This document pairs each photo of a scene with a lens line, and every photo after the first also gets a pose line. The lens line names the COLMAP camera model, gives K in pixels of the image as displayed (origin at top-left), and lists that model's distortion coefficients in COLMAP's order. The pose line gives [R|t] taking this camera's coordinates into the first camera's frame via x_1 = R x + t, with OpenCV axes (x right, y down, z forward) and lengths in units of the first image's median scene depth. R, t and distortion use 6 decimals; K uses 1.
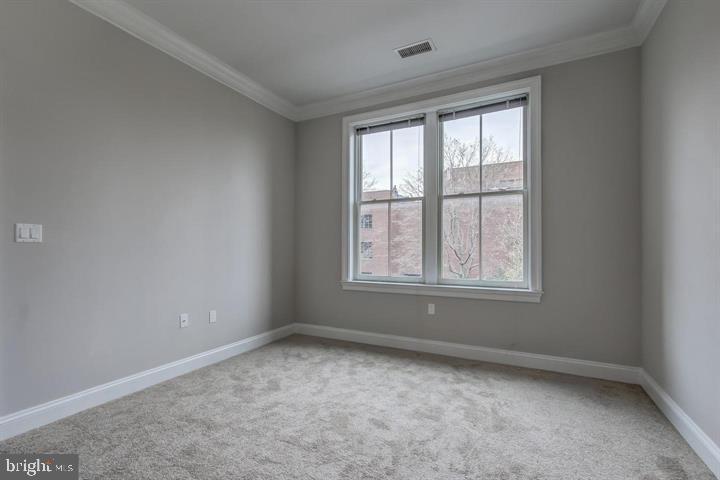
lens RADIAL K [[329.0, 0, 359.6], [0, 329.0, 247.9], [0, 0, 1]] dist [-0.000080, -0.000122]
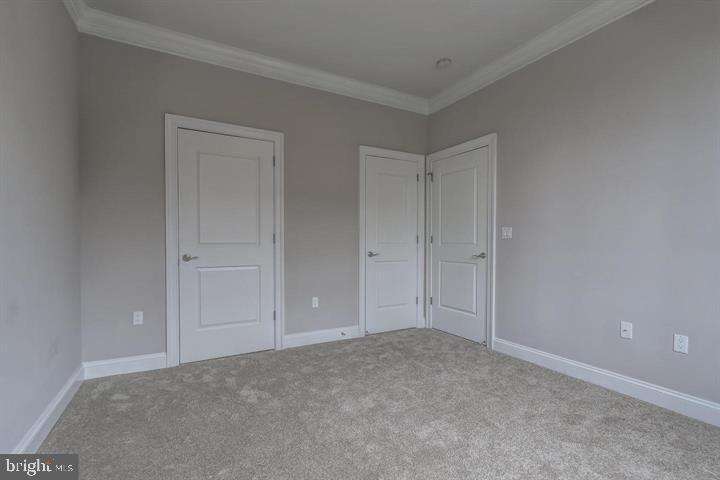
lens RADIAL K [[329.0, 0, 359.6], [0, 329.0, 247.9], [0, 0, 1]] dist [-0.000080, -0.000122]
pose [[-0.557321, 0.013596, -0.830186, 0.495994], [-0.002481, 0.999834, 0.018040, 0.000797], [0.830293, 0.012114, -0.557195, 0.858104]]
